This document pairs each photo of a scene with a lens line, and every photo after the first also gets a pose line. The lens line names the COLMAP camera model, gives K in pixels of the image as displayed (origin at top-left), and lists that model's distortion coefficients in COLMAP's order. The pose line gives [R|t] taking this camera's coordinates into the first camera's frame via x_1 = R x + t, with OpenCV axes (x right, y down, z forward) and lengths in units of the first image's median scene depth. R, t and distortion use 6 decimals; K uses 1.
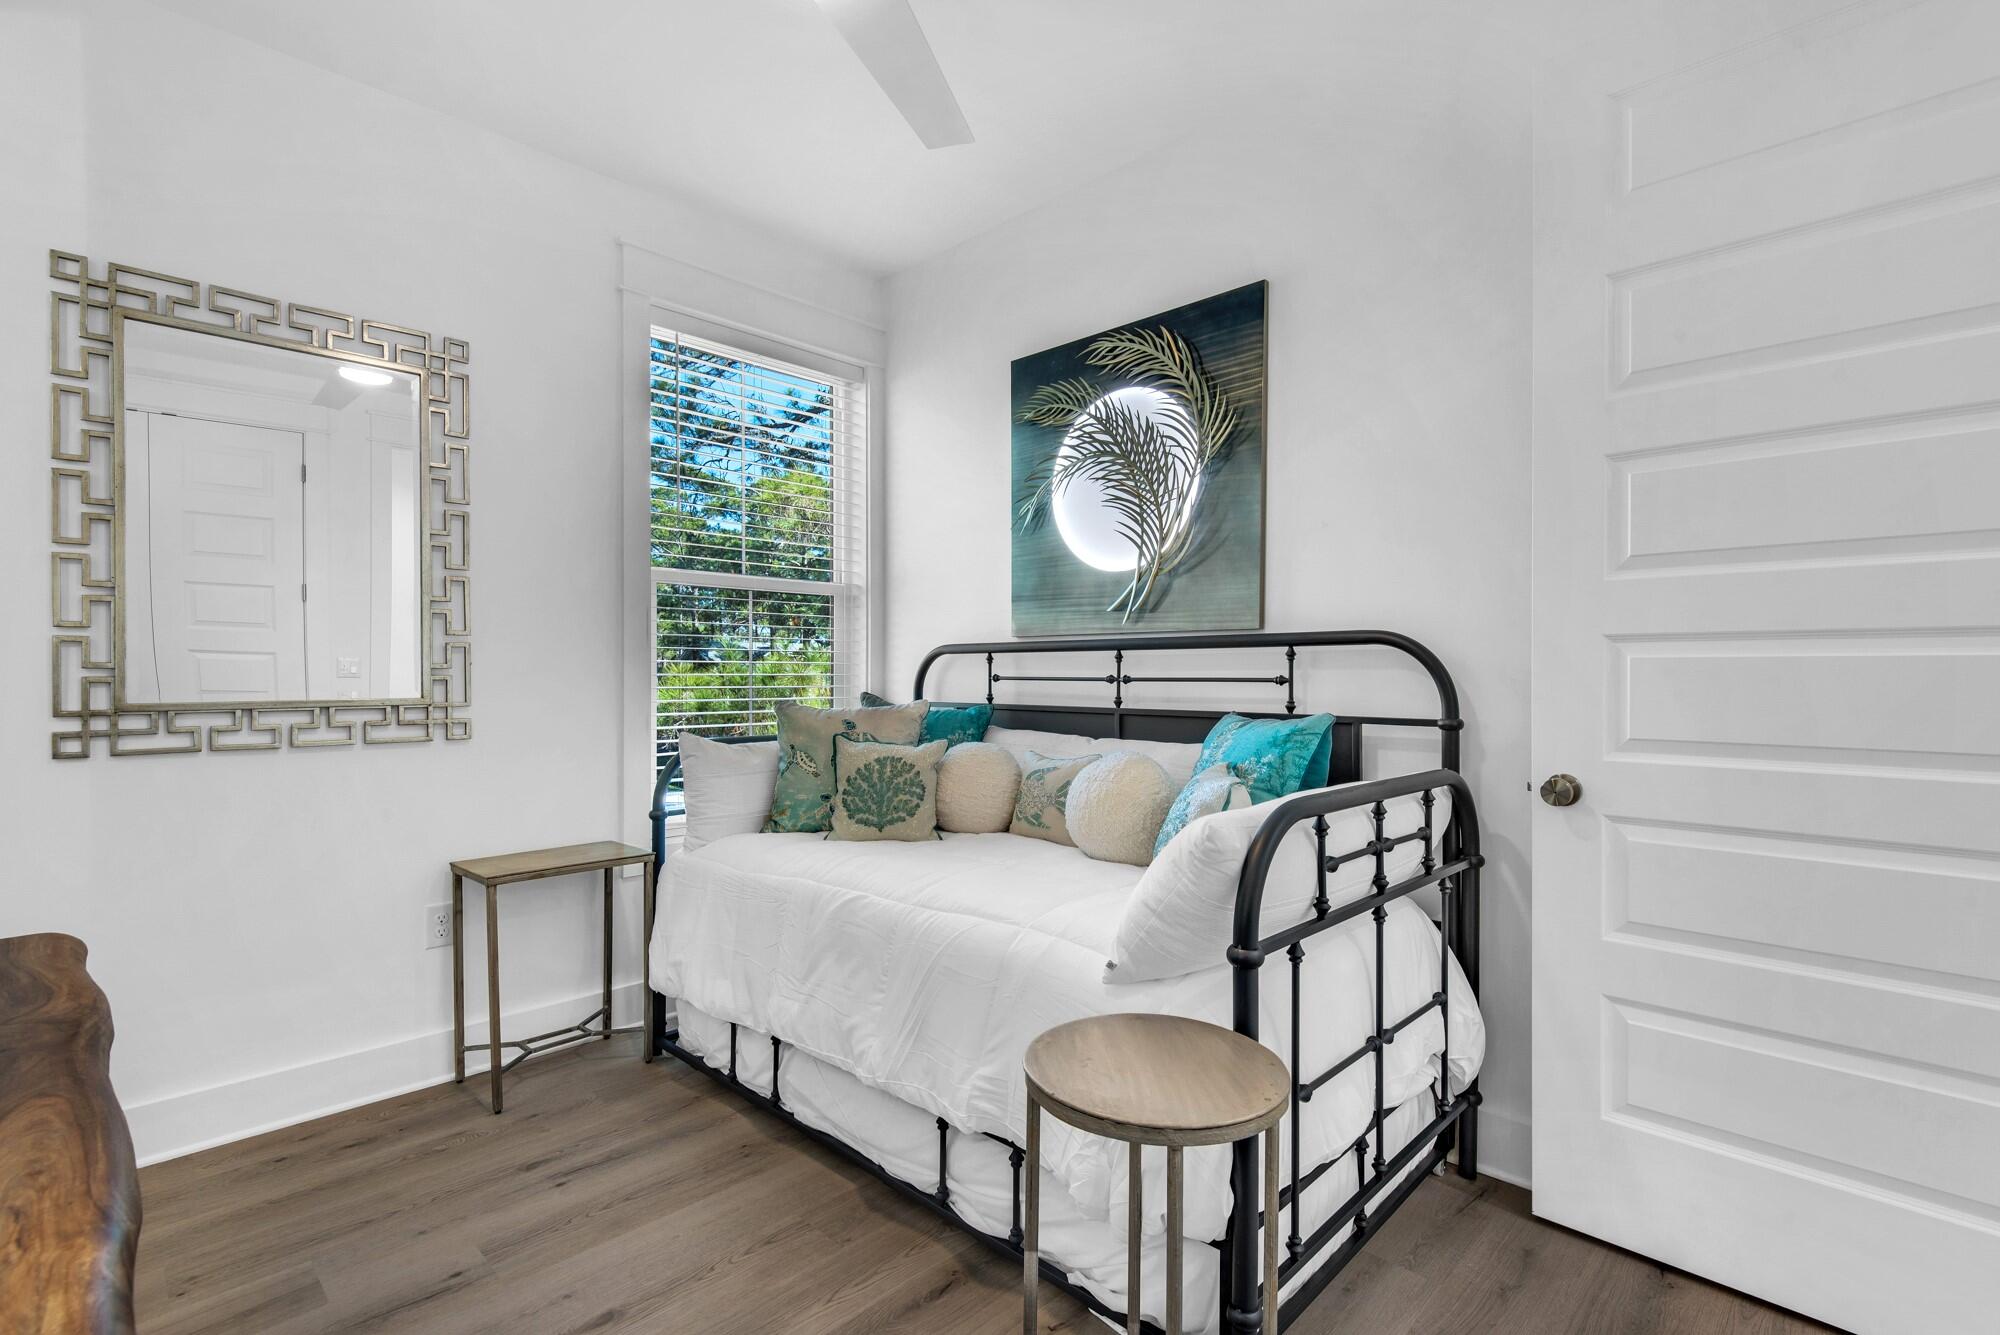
lens RADIAL K [[914.7, 0, 998.5], [0, 914.7, 679.1], [0, 0, 1]] dist [-0.001961, -0.000744]
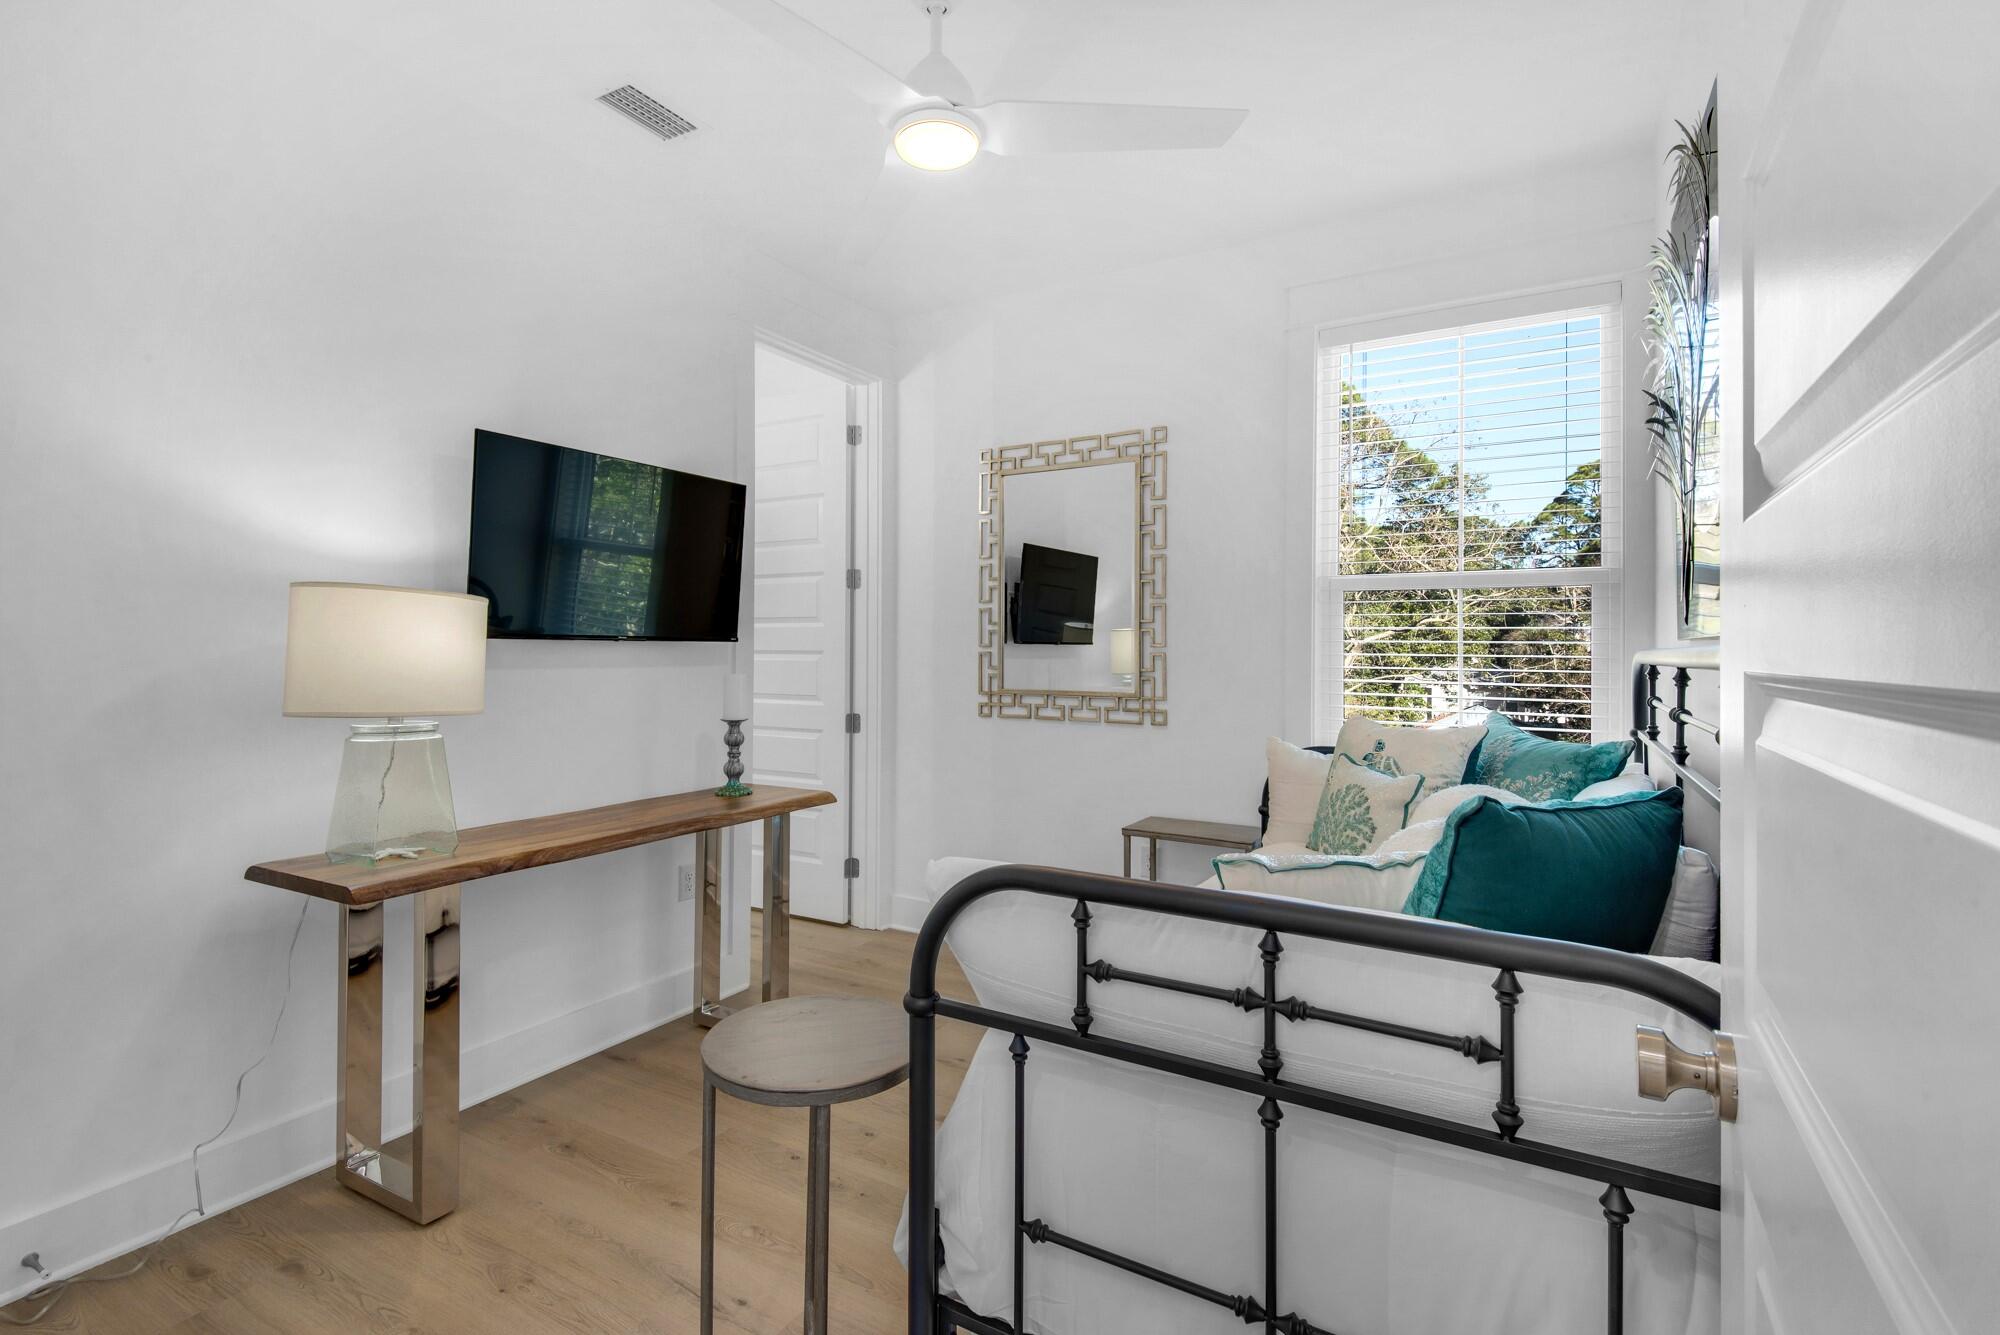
lens RADIAL K [[914.7, 0, 999.9], [0, 914.7, 647.3], [0, 0, 1]] dist [-0.001961, -0.000744]
pose [[0.228872, -0.000036, -0.973456, 0.790954], [-0.012113, 0.999922, -0.002885, -0.048626], [0.973381, 0.012452, 0.228854, 0.562801]]
